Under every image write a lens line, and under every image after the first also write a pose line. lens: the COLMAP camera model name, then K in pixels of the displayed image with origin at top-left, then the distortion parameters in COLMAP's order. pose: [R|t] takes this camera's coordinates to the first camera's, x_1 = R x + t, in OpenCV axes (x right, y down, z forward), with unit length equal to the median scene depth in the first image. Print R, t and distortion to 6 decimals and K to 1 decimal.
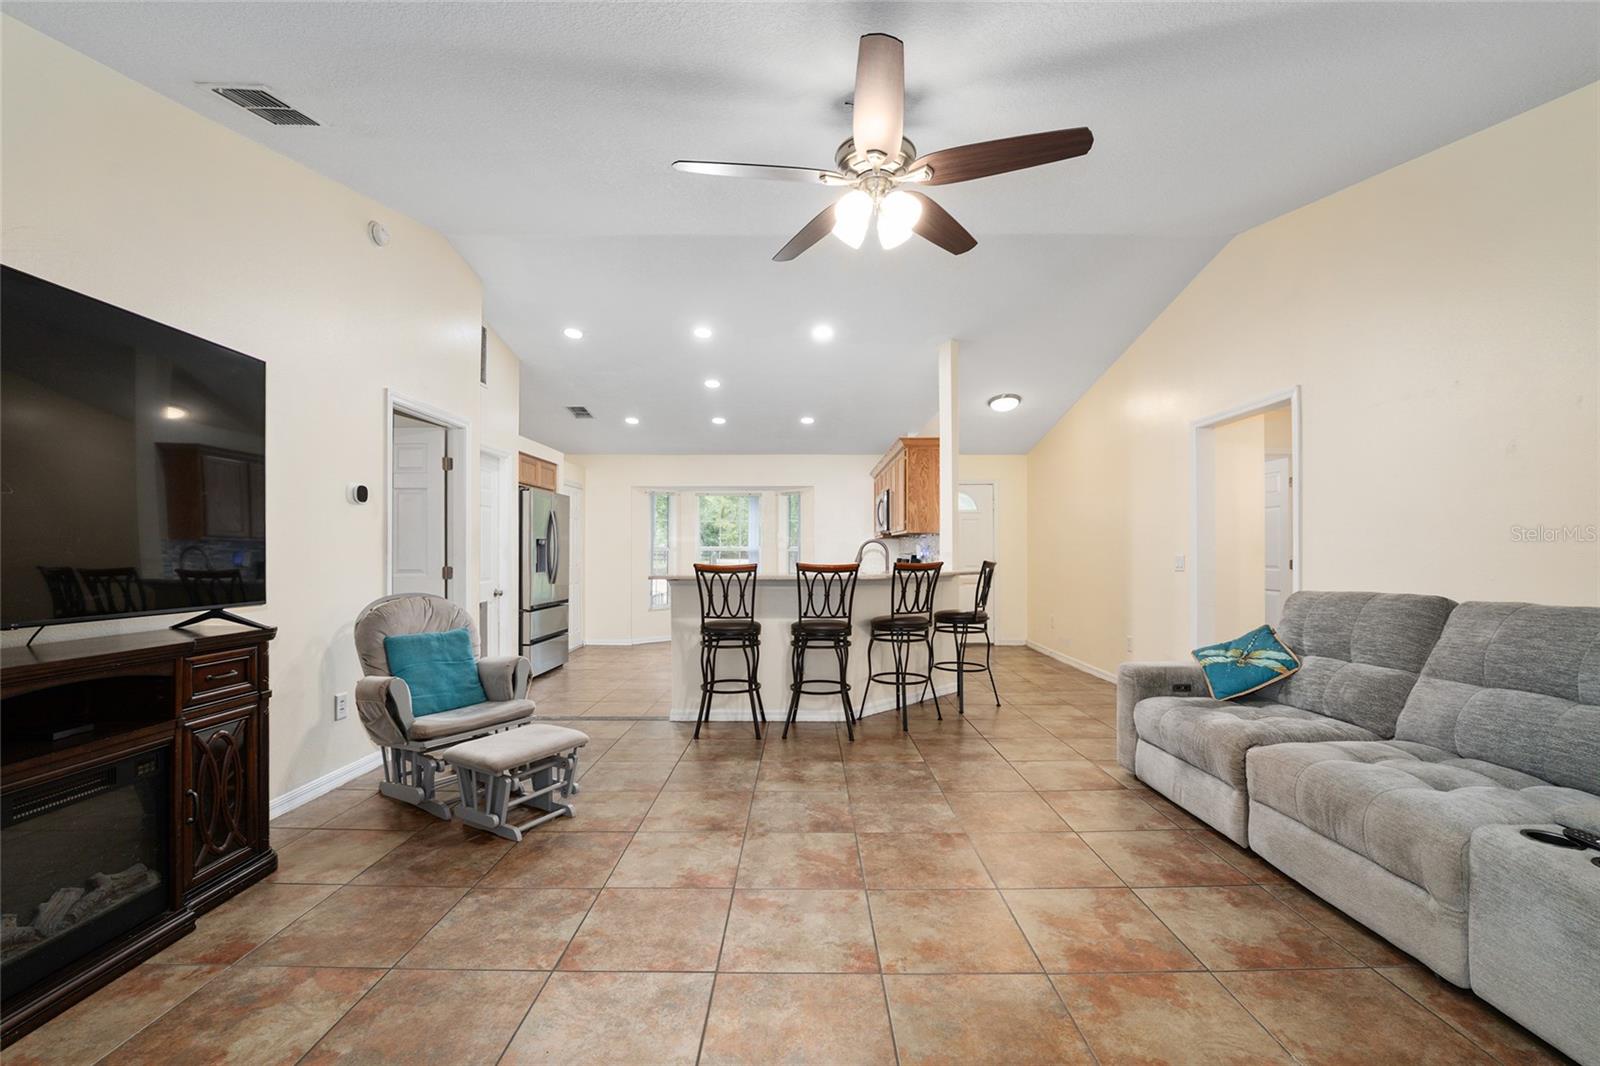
lens RADIAL K [[650.4, 0, 805.1], [0, 650.4, 543.8], [0, 0, 1]] dist [-0.031101, 0.000045]
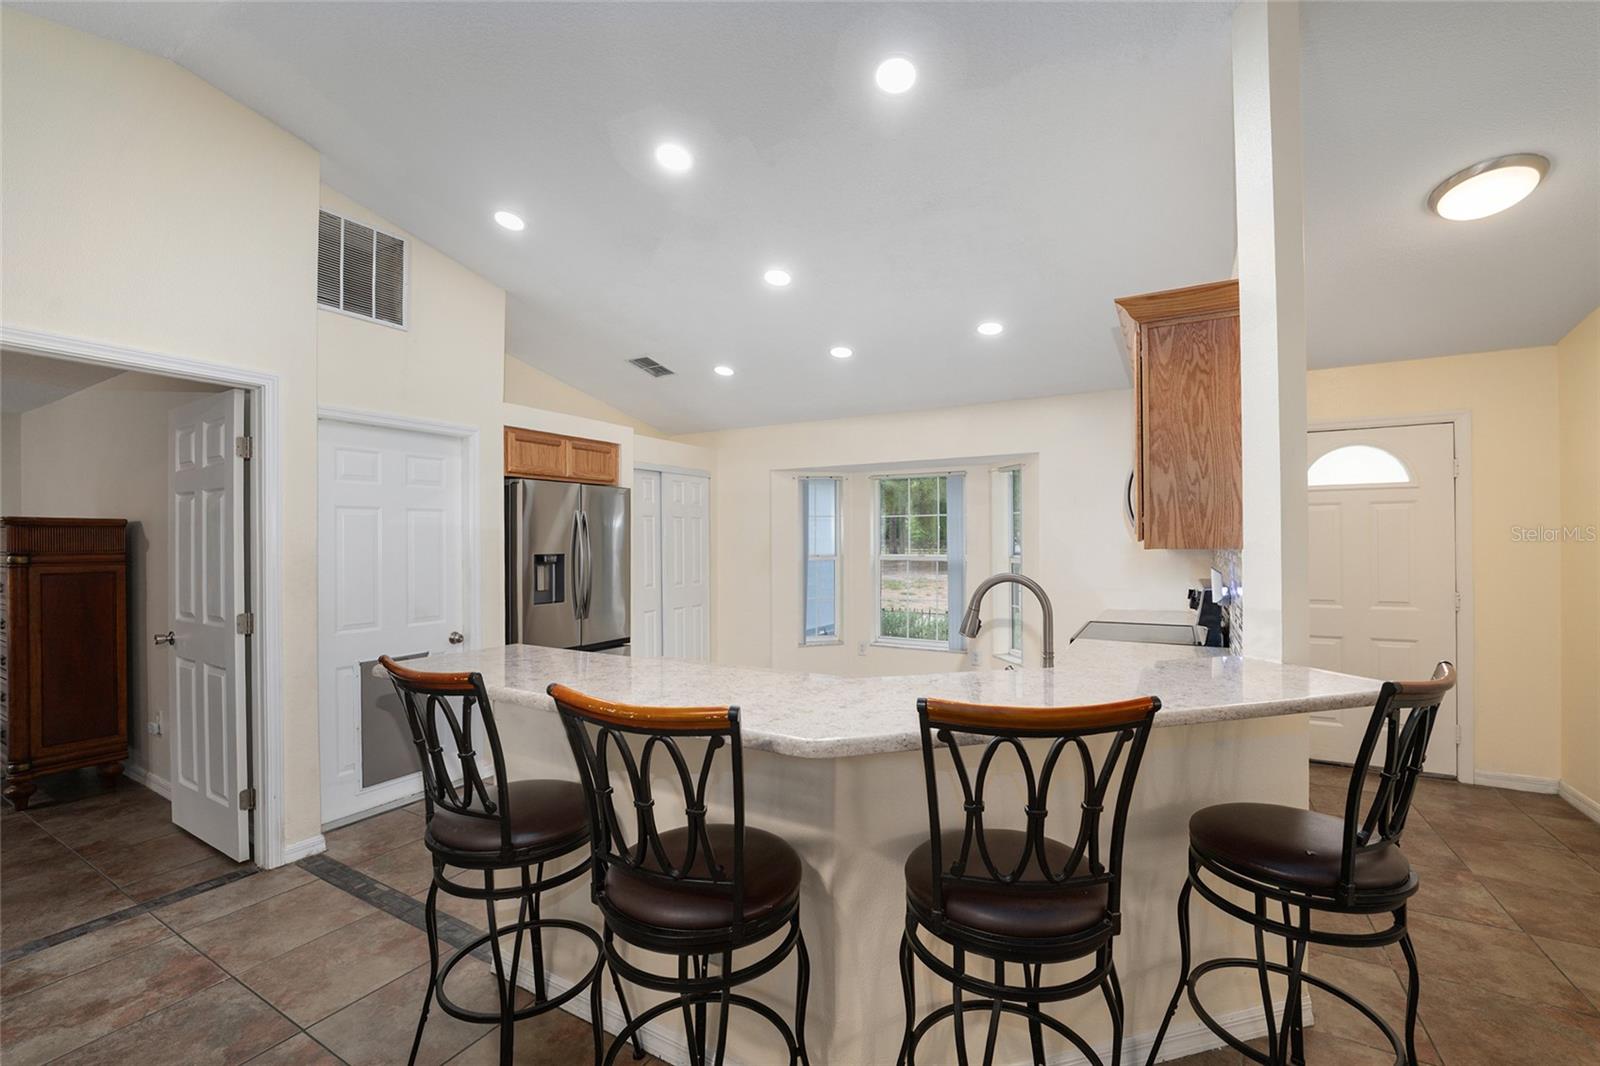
lens RADIAL K [[659.9, 0, 806.7], [0, 659.9, 528.2], [0, 0, 1]] dist [-0.022742, 0.000458]
pose [[0.871855, -0.012898, -0.489594, 0.229280], [0.010792, 0.999916, -0.007124, -0.038510], [0.489645, 0.000927, 0.871922, 0.756670]]
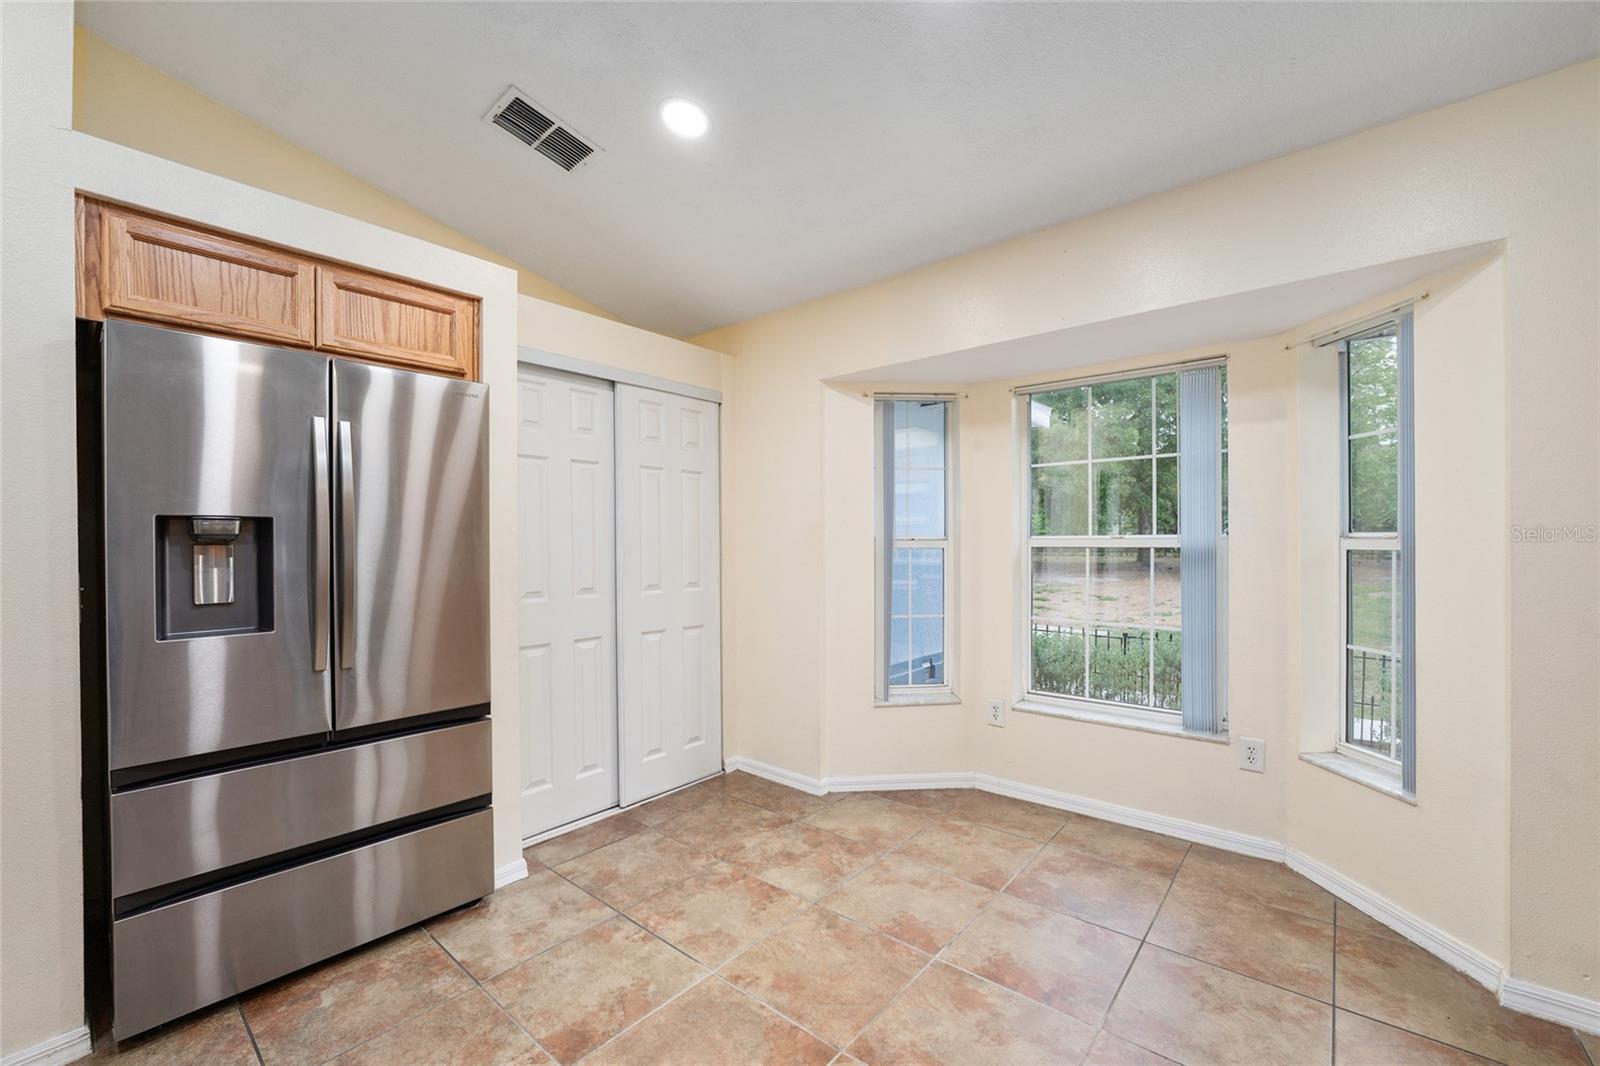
lens RADIAL K [[638.6, 0, 810.5], [0, 638.6, 547.2], [0, 0, 1]] dist [-0.023651, 0.000237]
pose [[0.772325, -0.003395, -0.635218, -0.062194], [0.014652, 0.999815, 0.012471, 0.008340], [0.635058, -0.018938, 0.772232, 1.352551]]
